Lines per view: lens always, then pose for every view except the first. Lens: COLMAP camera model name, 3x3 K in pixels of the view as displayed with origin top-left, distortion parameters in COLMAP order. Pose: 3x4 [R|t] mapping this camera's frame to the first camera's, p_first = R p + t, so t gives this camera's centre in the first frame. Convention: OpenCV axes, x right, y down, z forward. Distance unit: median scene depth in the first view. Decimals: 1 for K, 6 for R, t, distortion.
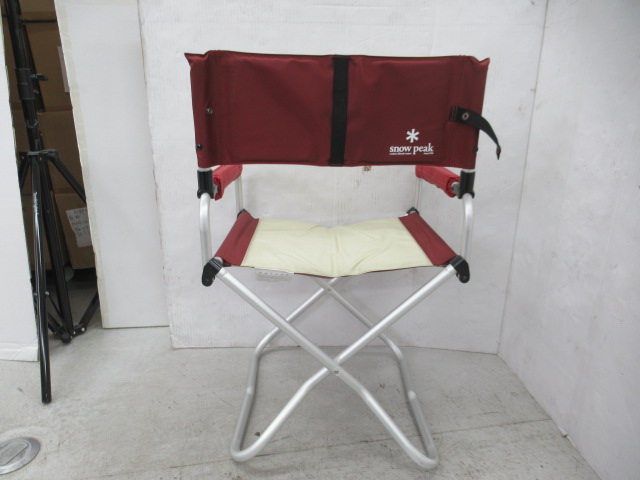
lens RADIAL K [[478.2, 0, 330.7], [0, 478.2, 261.2], [0, 0, 1]] dist [-0.004867, -0.012419]
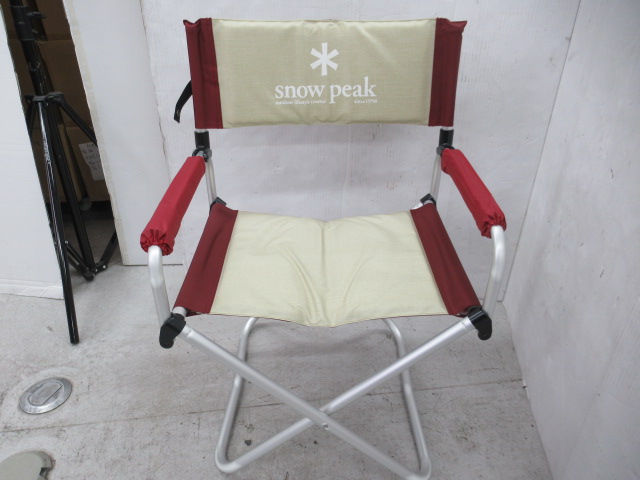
lens RADIAL K [[478.2, 0, 332.5], [0, 478.2, 258.2], [0, 0, 1]] dist [-0.004867, -0.012419]
pose [[0.998962, 0.025950, -0.037426, 0.021395], [-0.017727, 0.978536, 0.205311, -0.128162], [0.041950, -0.204434, 0.977981, 0.008972]]
